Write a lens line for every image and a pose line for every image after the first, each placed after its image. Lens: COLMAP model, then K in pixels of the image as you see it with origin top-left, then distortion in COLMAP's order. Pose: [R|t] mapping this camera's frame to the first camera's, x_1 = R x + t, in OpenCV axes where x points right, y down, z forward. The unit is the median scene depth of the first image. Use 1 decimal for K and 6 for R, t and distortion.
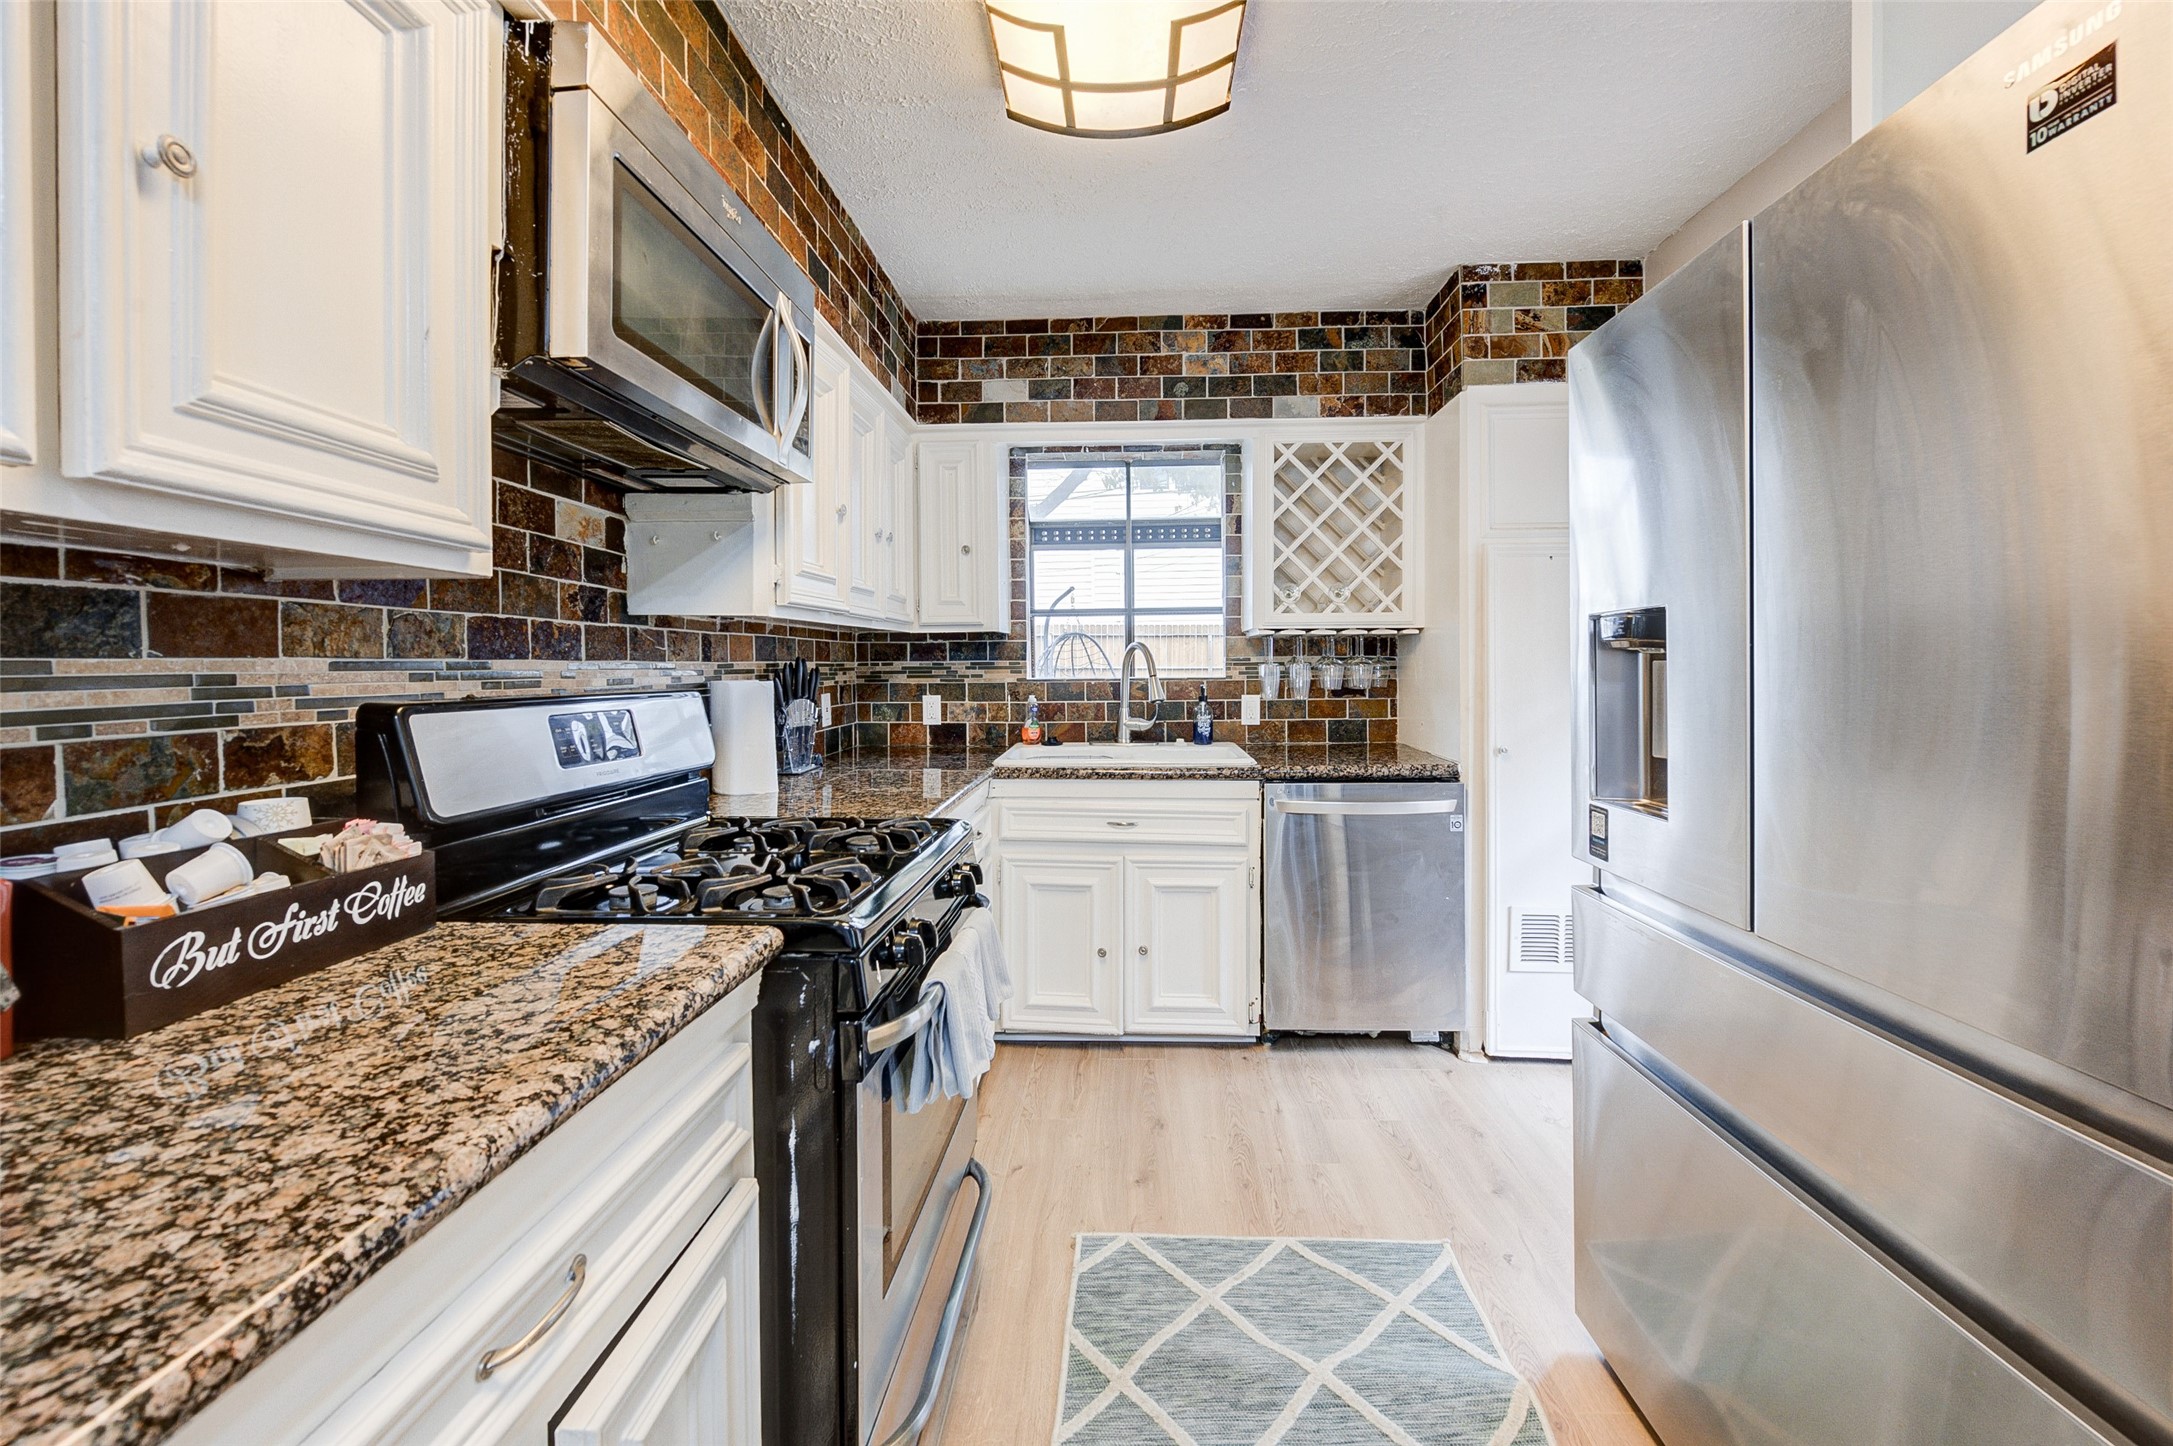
lens RADIAL K [[869.3, 0, 1086.5], [0, 869.3, 723.0], [0, 0, 1]] dist [-0.014270, -0.000316]
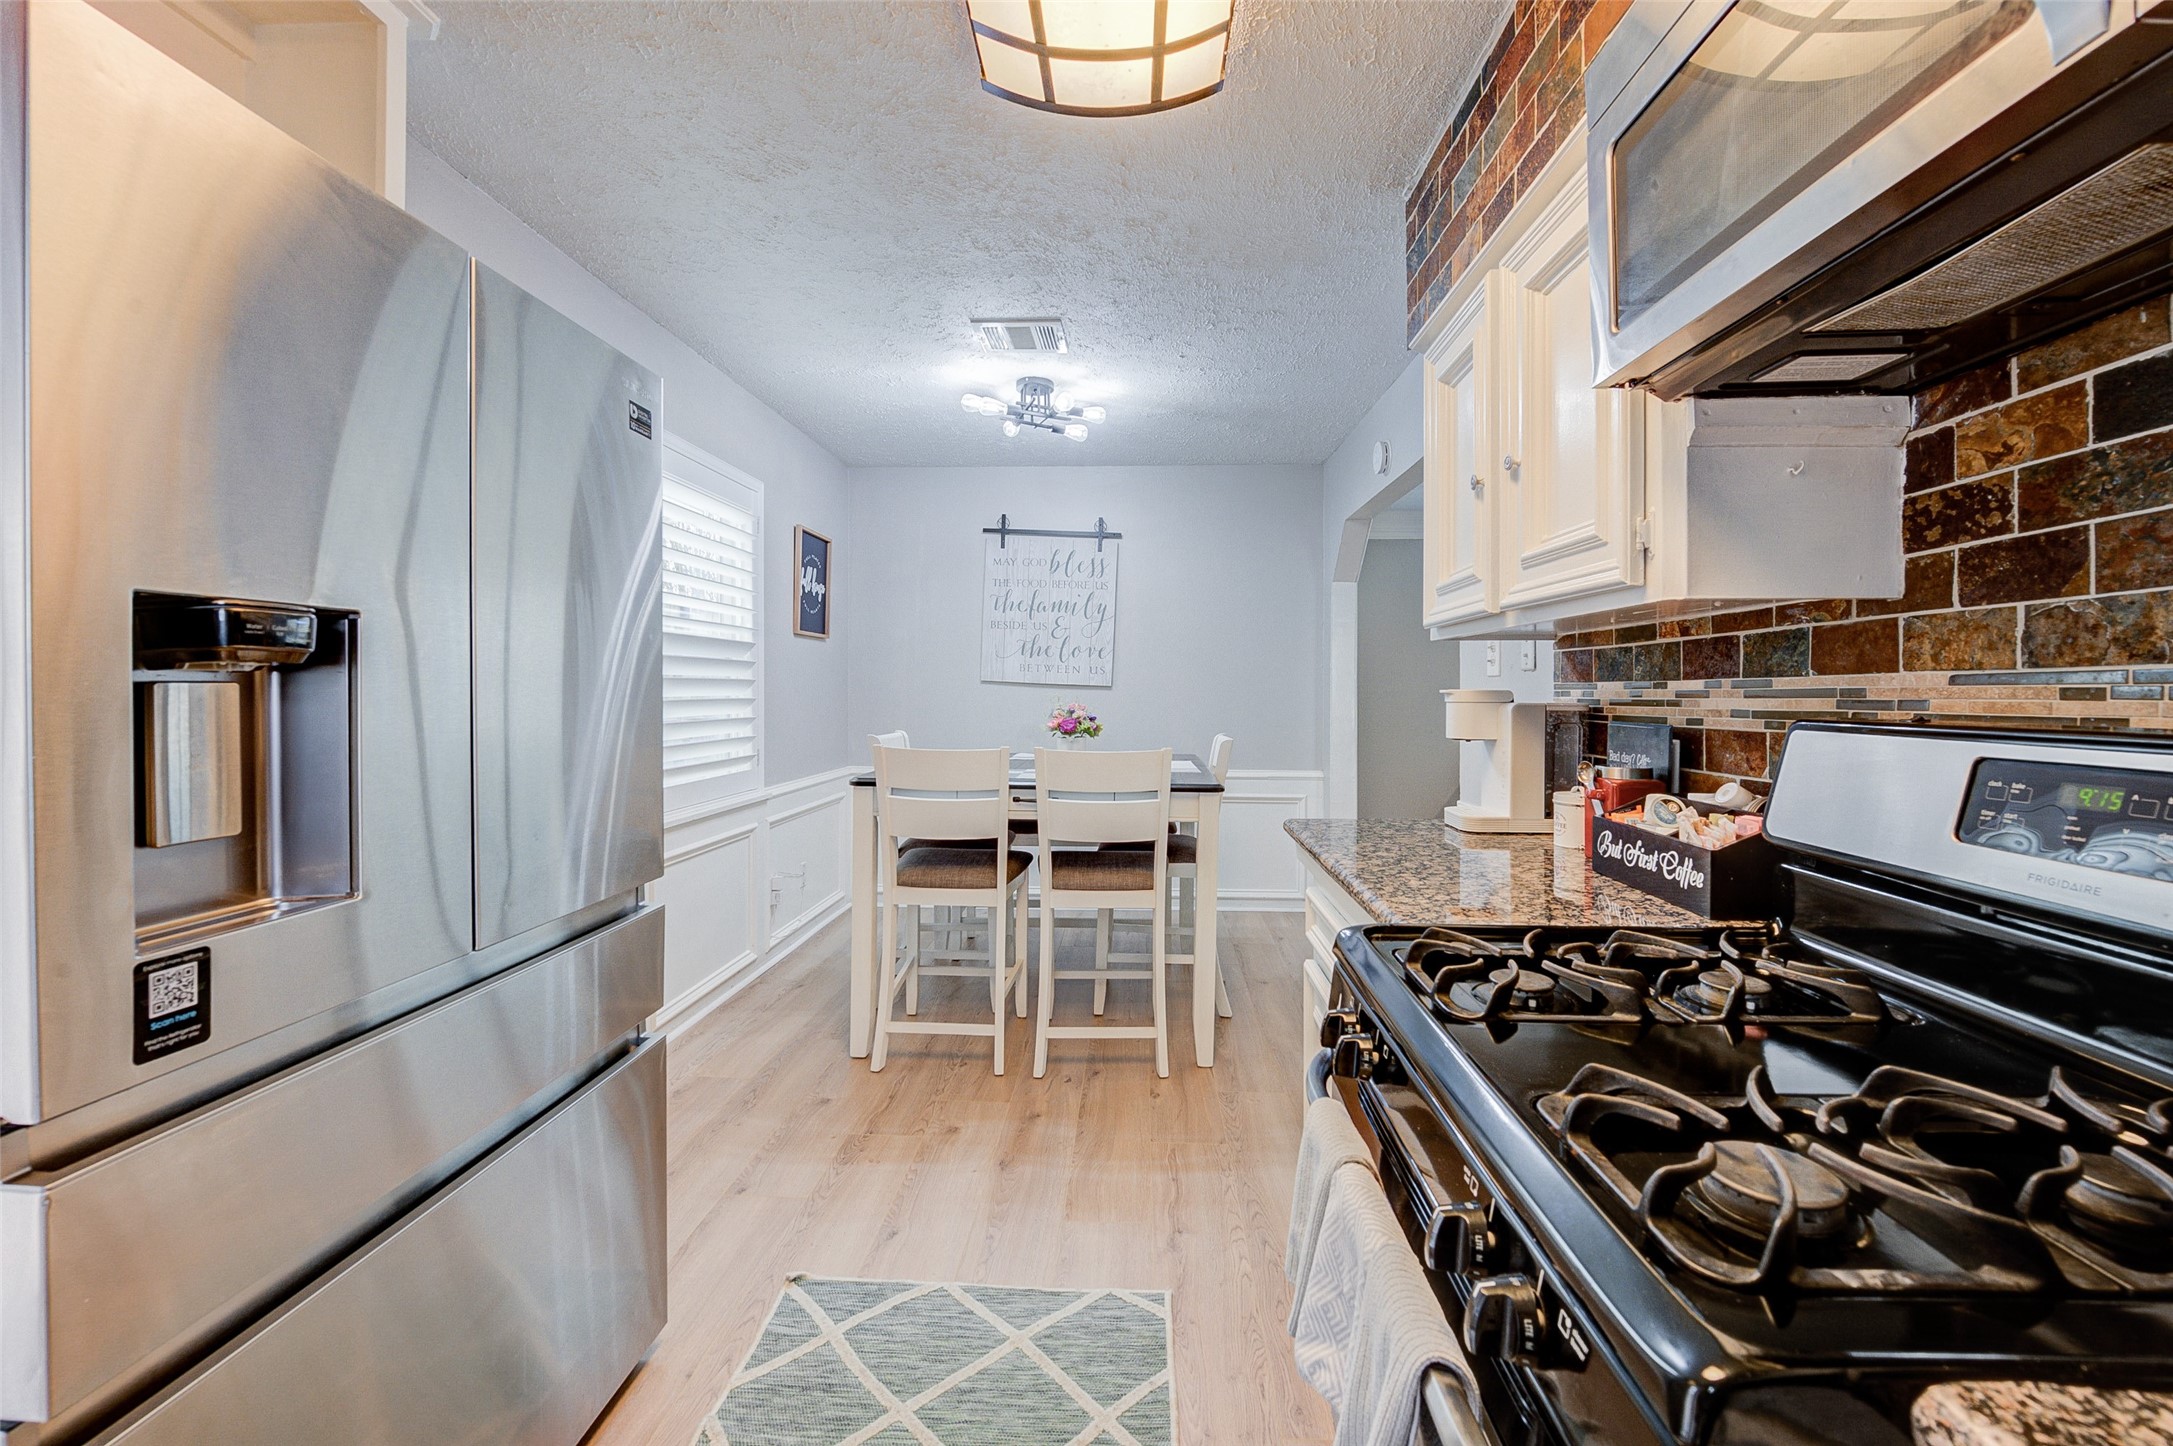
lens RADIAL K [[889.3, 0, 1094.3], [0, 889.3, 696.4], [0, 0, 1]] dist [-0.012872, -0.000006]
pose [[-0.999974, 0.007145, 0.000846, 0.028880], [0.007186, 0.997622, 0.068549, -0.132499], [-0.000355, 0.068554, -0.997647, 2.147008]]
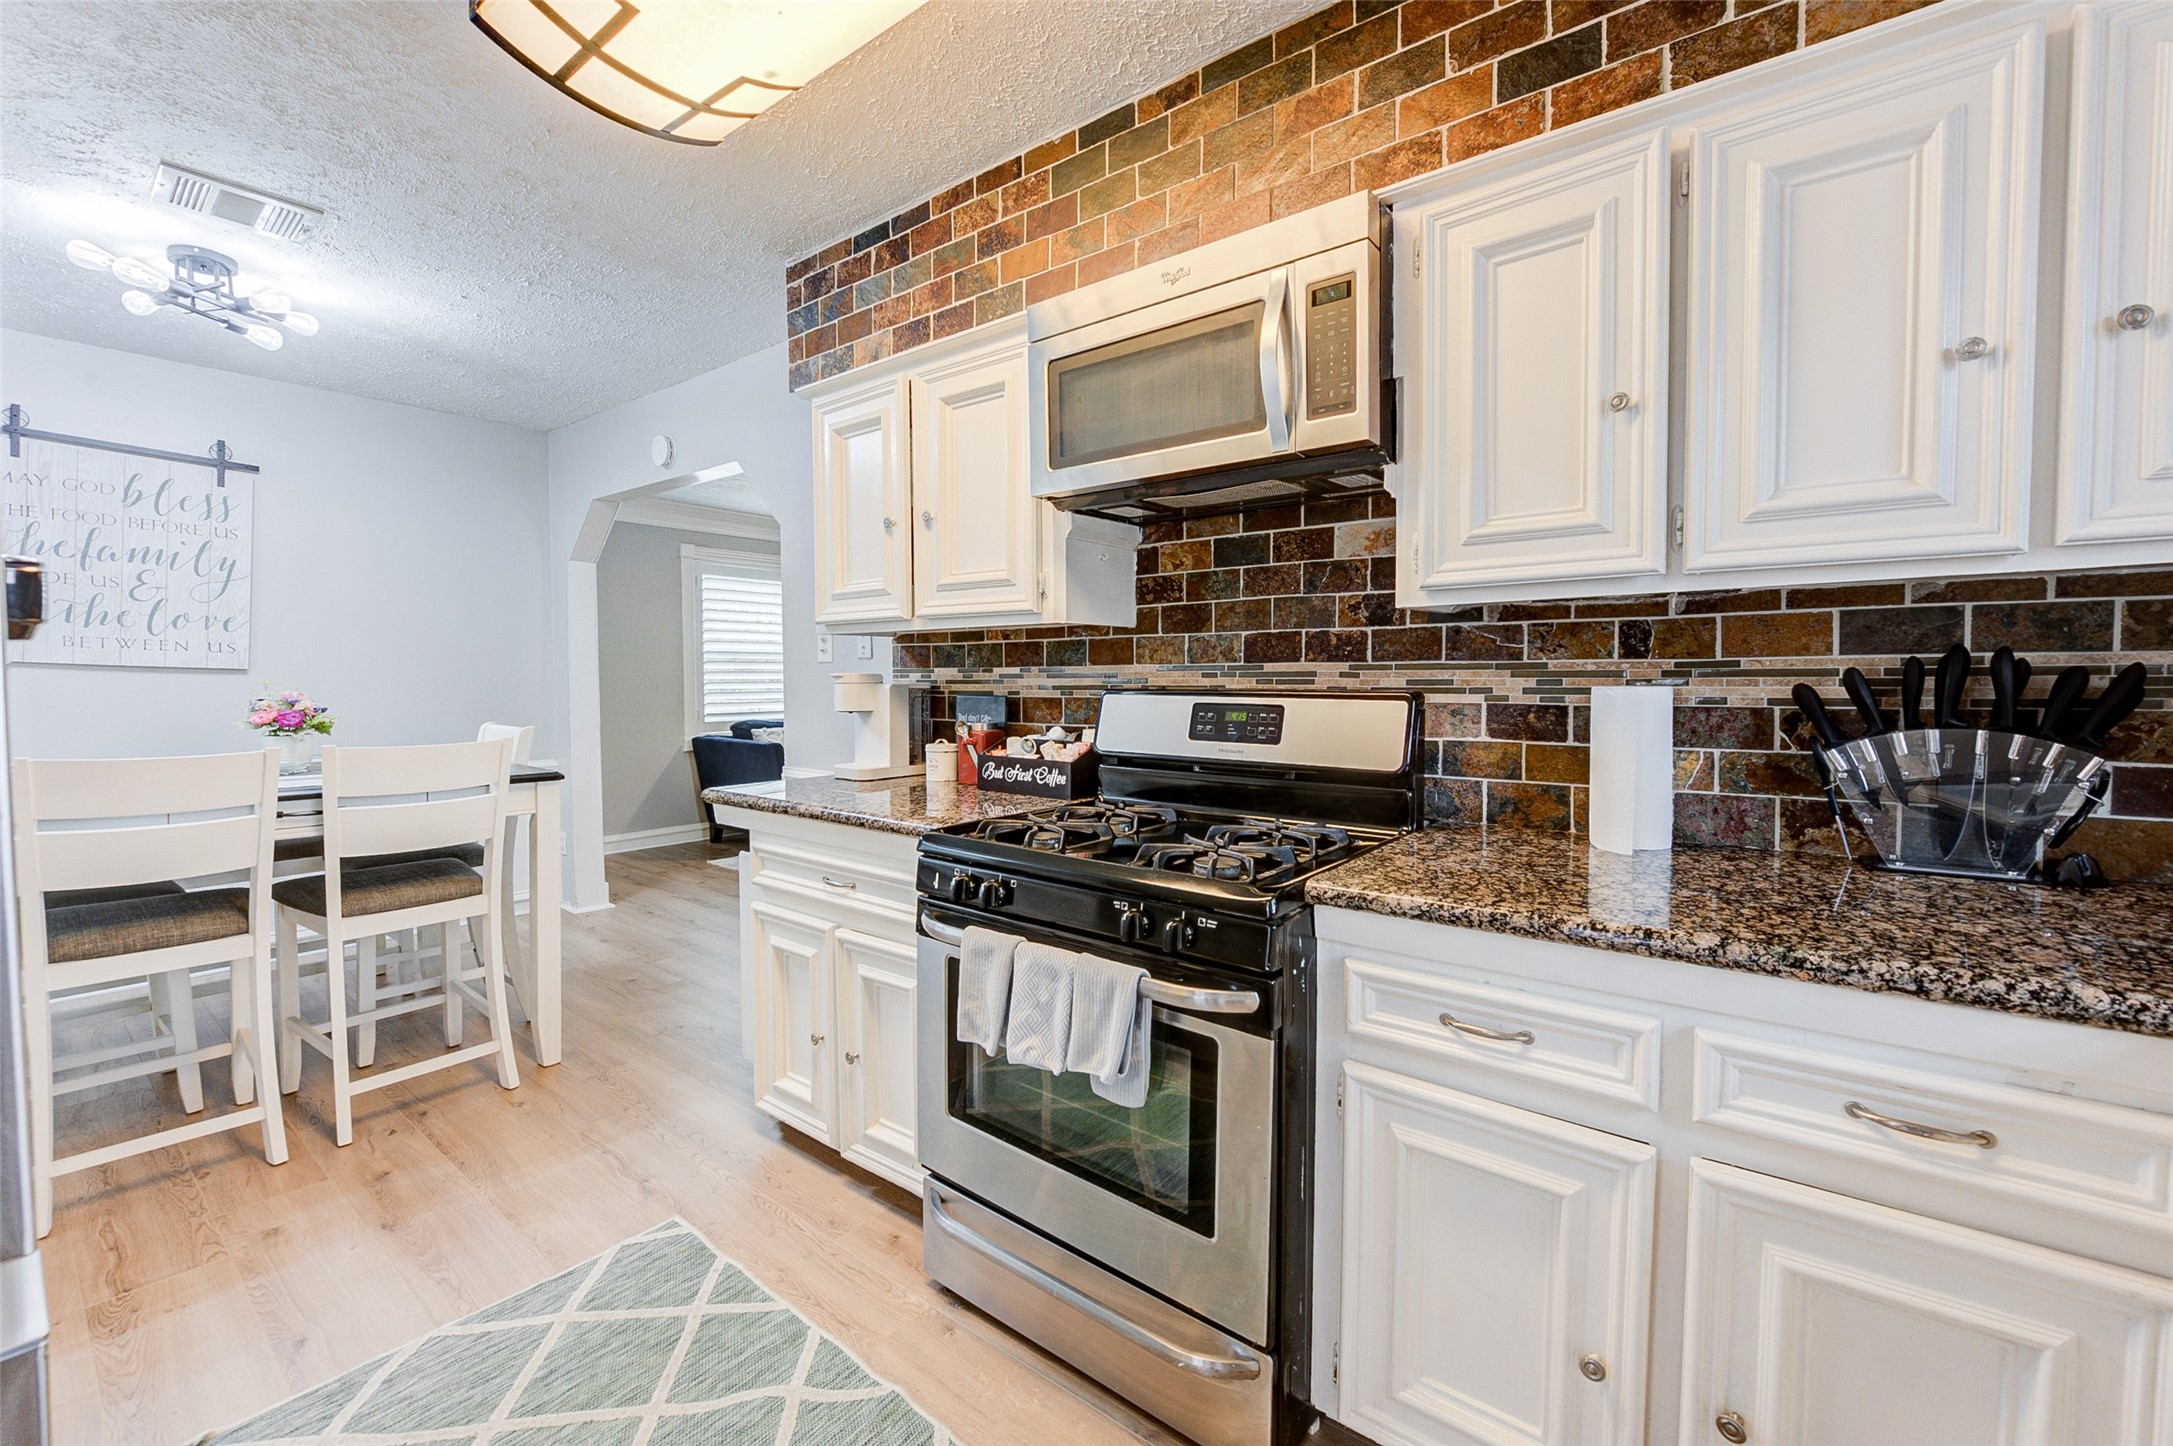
lens RADIAL K [[917.4, 0, 1094.6], [0, 917.4, 707.4], [0, 0, 1]] dist [-0.001720, -0.000522]
pose [[-0.582703, 0.039555, -0.811722, 0.945962], [-0.044124, 0.995802, 0.080199, -0.152786], [0.811487, 0.082549, -0.578511, 2.300643]]
